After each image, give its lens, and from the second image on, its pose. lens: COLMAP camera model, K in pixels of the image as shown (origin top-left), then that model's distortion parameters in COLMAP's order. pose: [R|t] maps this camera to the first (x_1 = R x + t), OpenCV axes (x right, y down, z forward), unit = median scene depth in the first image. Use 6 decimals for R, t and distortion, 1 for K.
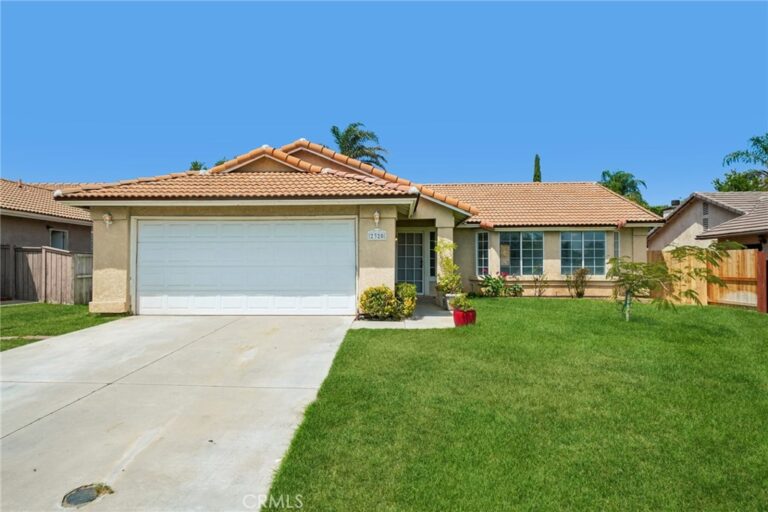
lens RADIAL K [[456.7, 0, 384.4], [0, 456.7, 259.3], [0, 0, 1]] dist [0.000626, 0.000832]
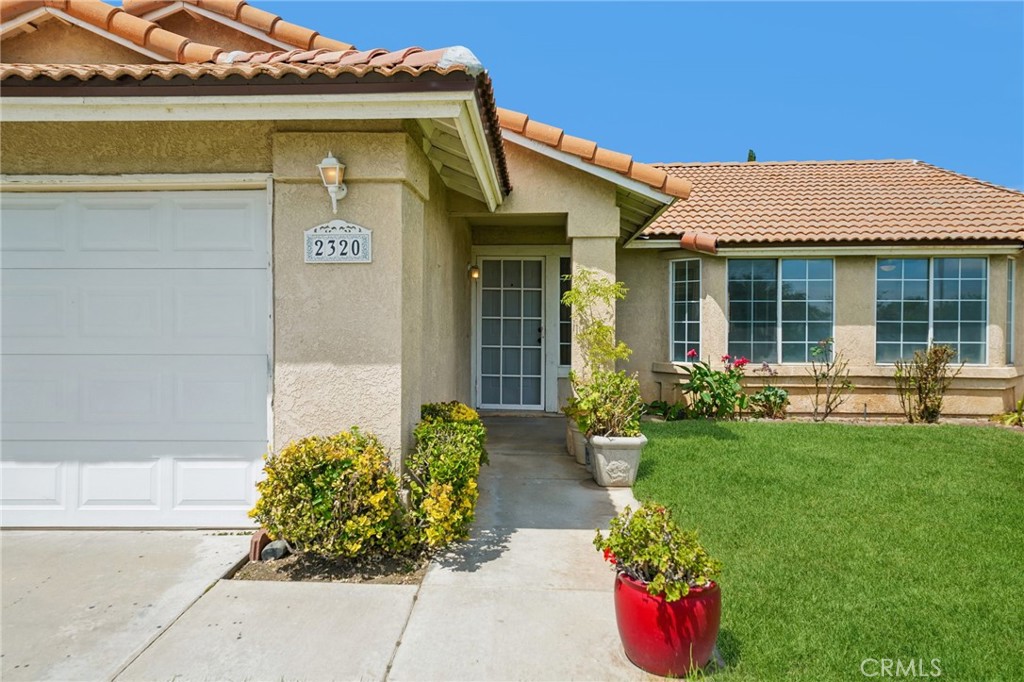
lens RADIAL K [[678.9, 0, 512.2], [0, 678.9, 330.7], [0, 0, 1]] dist [0.026776, -0.003596]
pose [[0.999993, 0.002675, -0.002561, 0.058896], [-0.002622, 0.999782, 0.020702, -0.006634], [0.002616, -0.020695, 0.999782, 0.388640]]
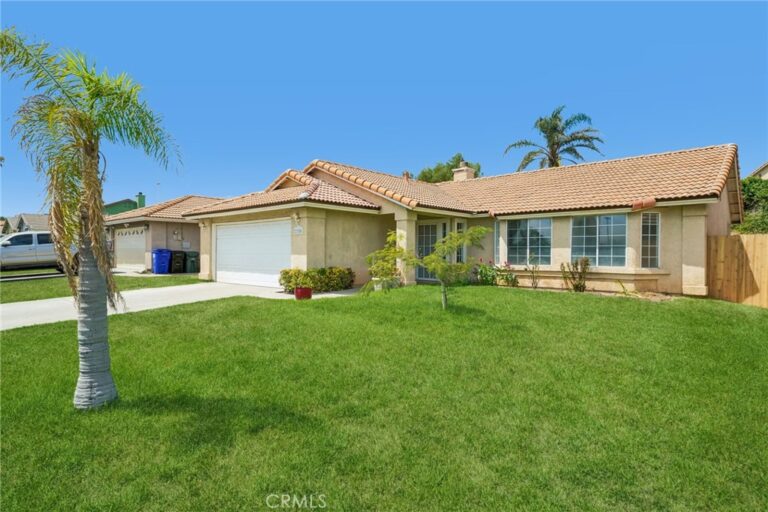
lens RADIAL K [[429.6, 0, 385.3], [0, 429.6, 258.4], [0, 0, 1]] dist [0.023420, 0.000169]
pose [[0.769153, 0.011191, -0.638967, 0.664091], [0.003124, 0.999769, 0.021271, 0.001923], [0.639057, -0.018357, 0.768940, 0.120298]]
